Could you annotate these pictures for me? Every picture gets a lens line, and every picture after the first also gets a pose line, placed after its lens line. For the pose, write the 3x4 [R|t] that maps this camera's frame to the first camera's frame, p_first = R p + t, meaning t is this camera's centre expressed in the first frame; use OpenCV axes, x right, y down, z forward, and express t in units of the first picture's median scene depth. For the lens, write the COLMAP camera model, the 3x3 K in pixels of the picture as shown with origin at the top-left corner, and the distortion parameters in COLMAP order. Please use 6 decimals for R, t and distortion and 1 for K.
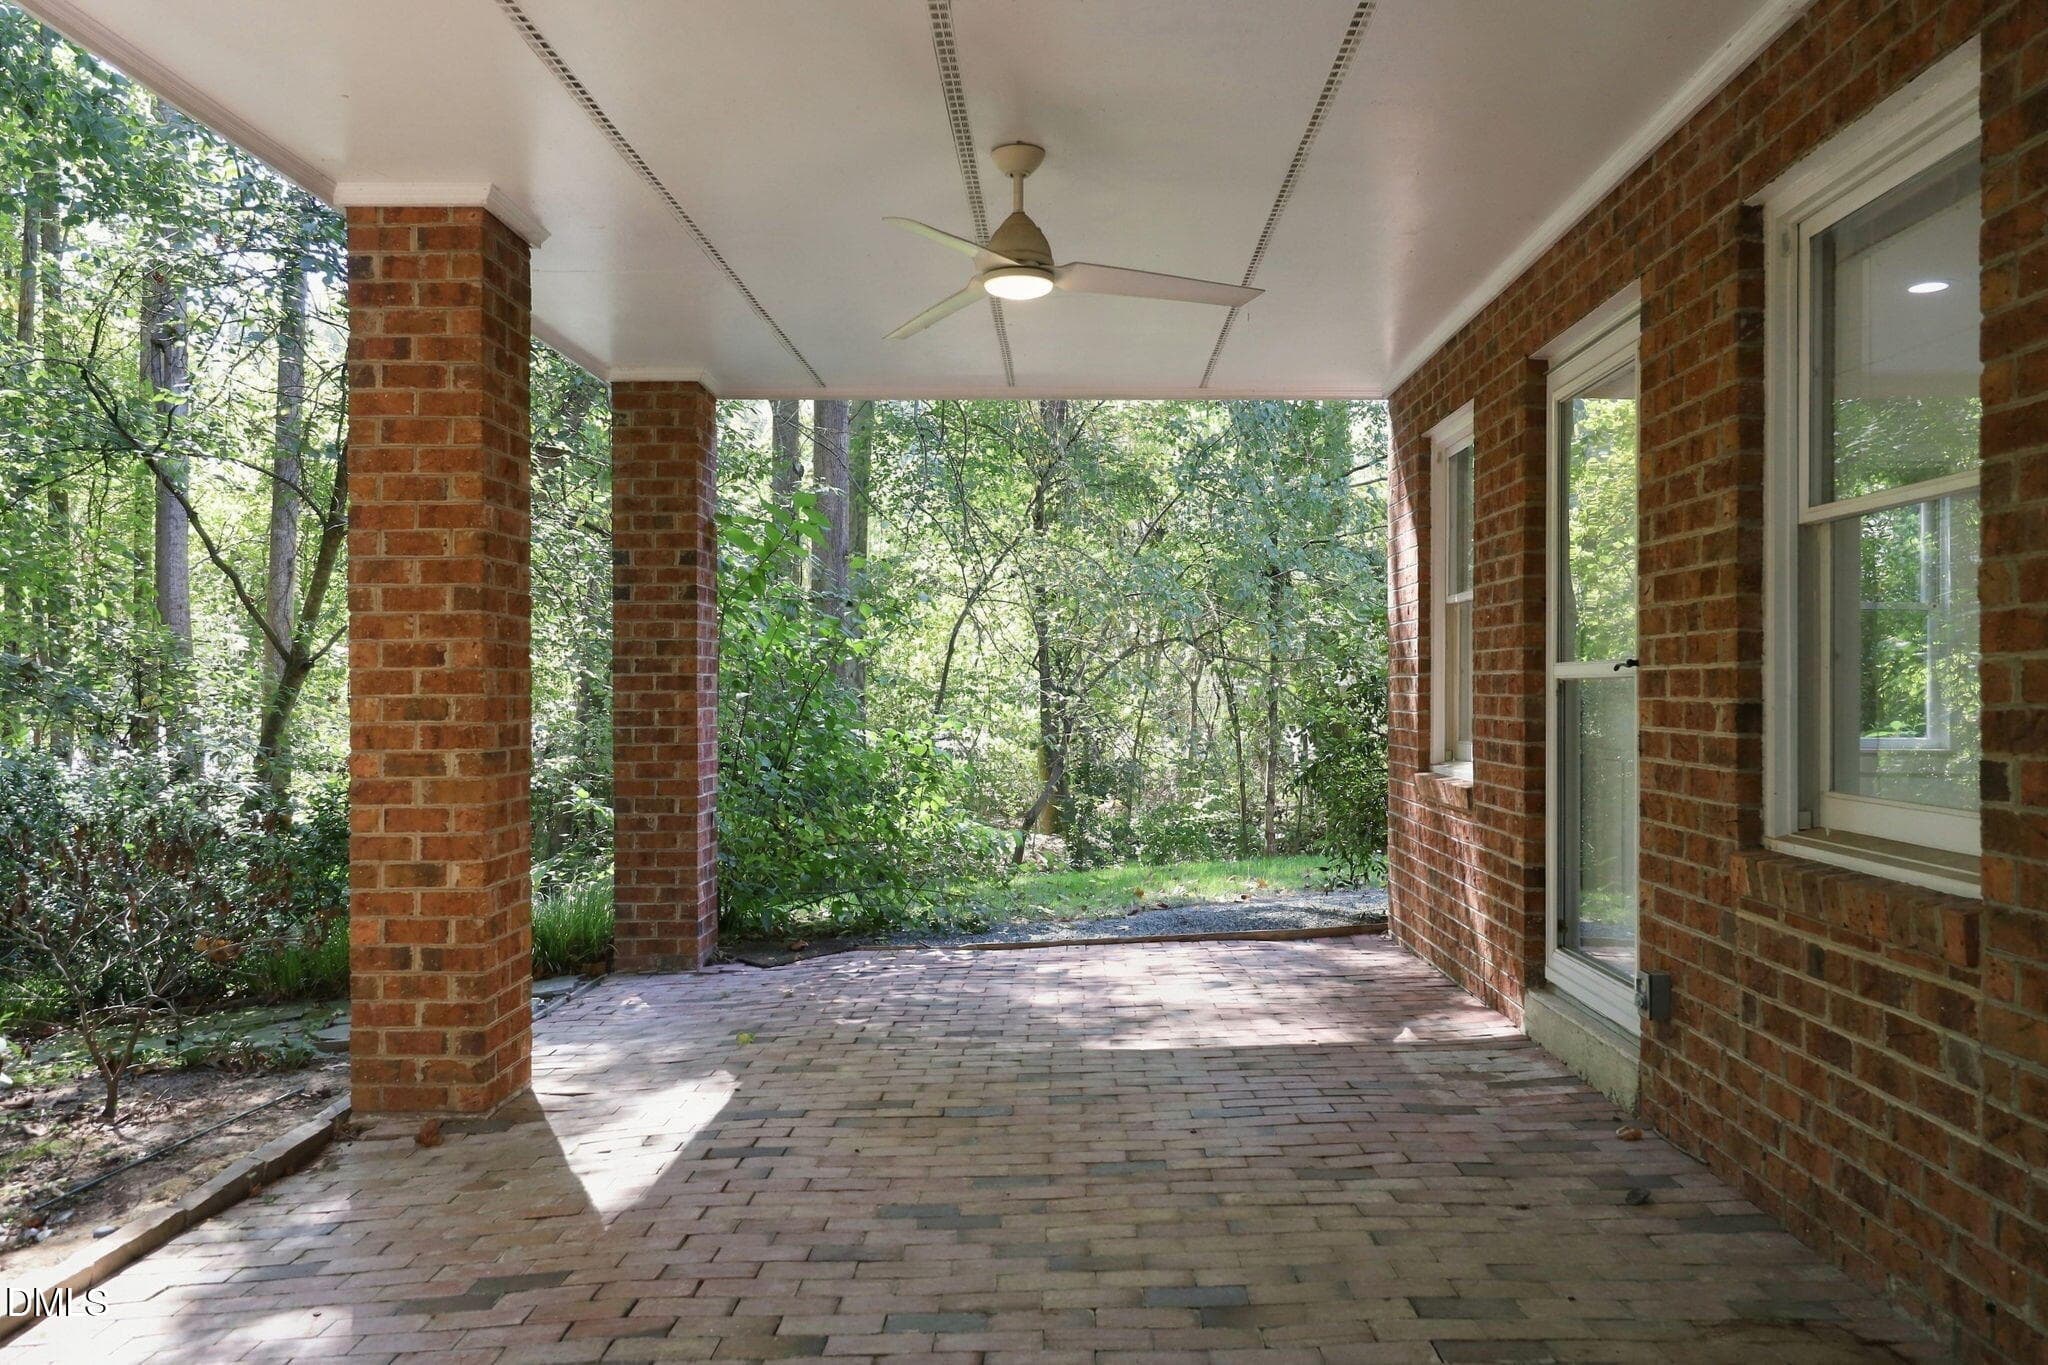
lens RADIAL K [[1491.3, 0, 1030.2], [0, 1491.3, 668.4], [0, 0, 1]] dist [-0.004793, -0.002429]
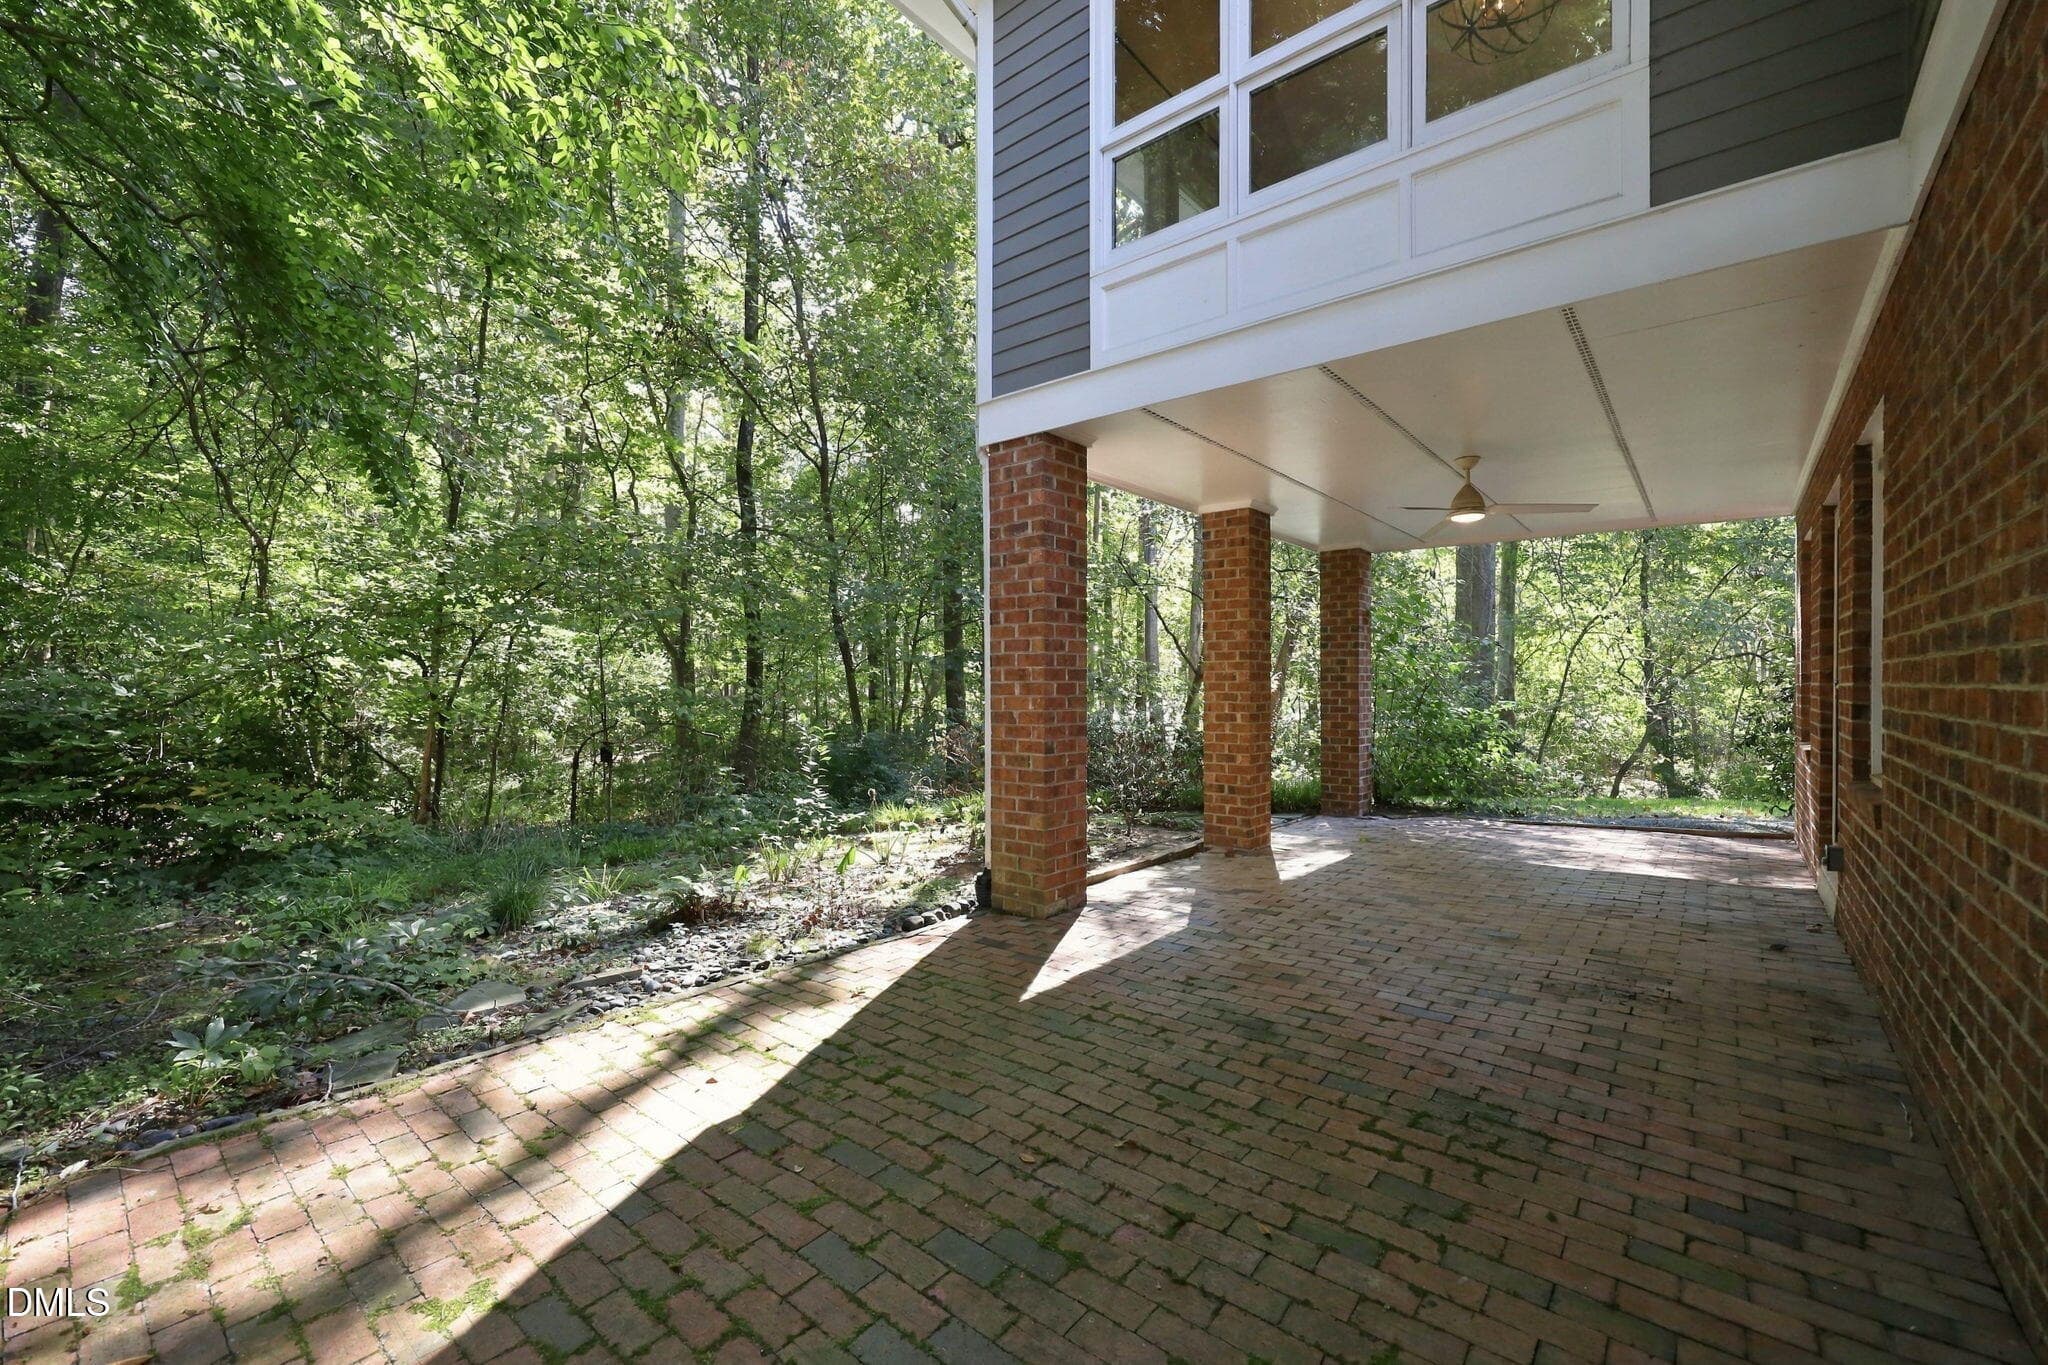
lens RADIAL K [[833.9, 0, 1028.2], [0, 833.9, 679.8], [0, 0, 1]] dist [0.000149, 0.000659]
pose [[0.782589, 0.004159, -0.622525, 0.221550], [0.002816, 0.999944, 0.010221, -0.018090], [0.622532, -0.009752, 0.782533, -0.363455]]
